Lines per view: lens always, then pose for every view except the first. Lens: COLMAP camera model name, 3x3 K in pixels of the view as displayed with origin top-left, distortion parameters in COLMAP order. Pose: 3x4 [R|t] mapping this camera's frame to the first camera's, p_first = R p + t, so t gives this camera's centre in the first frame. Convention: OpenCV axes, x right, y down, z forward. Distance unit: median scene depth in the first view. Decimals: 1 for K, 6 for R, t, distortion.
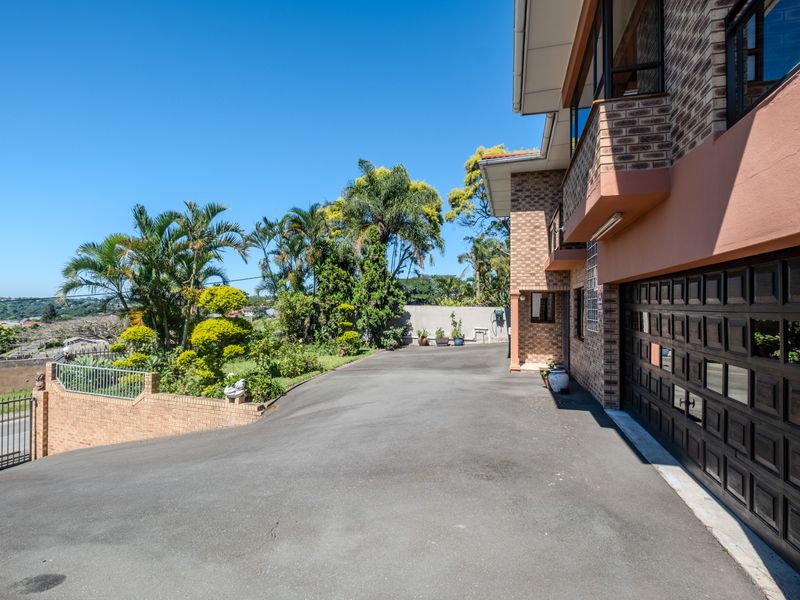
lens RADIAL K [[393.2, 0, 403.1], [0, 393.2, 298.4], [0, 0, 1]] dist [-0.000228, -0.000588]
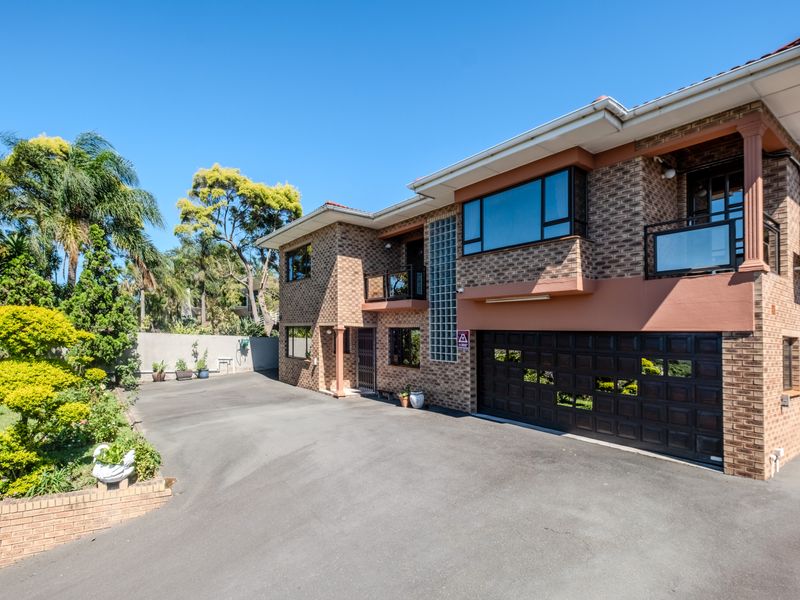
lens RADIAL K [[393.2, 0, 380.7], [0, 393.2, 324.2], [0, 0, 1]] dist [-0.000228, -0.000588]
pose [[0.640480, 0.037488, 0.767059, -0.660296], [-0.040981, 0.999053, -0.014608, -0.017703], [-0.766881, -0.022079, 0.641410, 0.244152]]
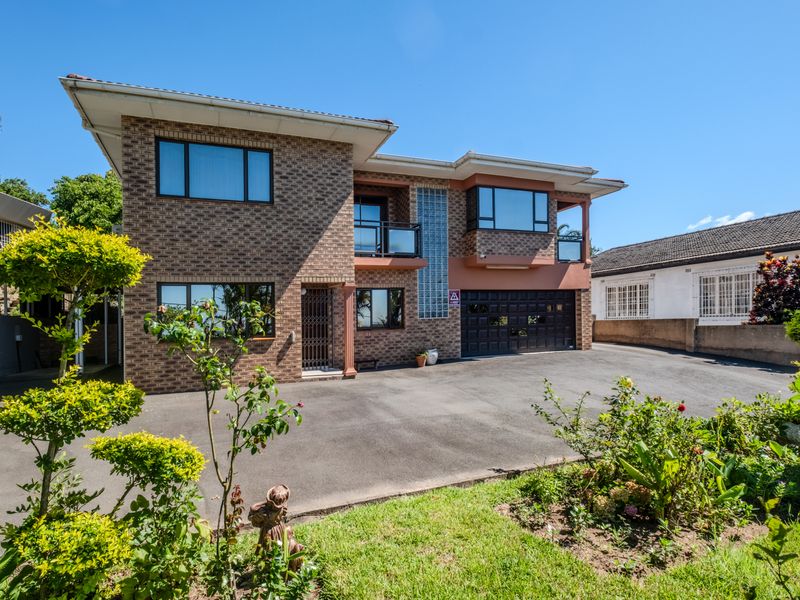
lens RADIAL K [[368.1, 0, 399.3], [0, 368.1, 300.6], [0, 0, 1]] dist [0.001795, 0.000086]
pose [[-0.545132, 0.041711, 0.837312, -0.581760], [0.010963, 0.999031, -0.042630, 0.063688], [-0.838279, -0.014059, -0.545061, 1.664487]]
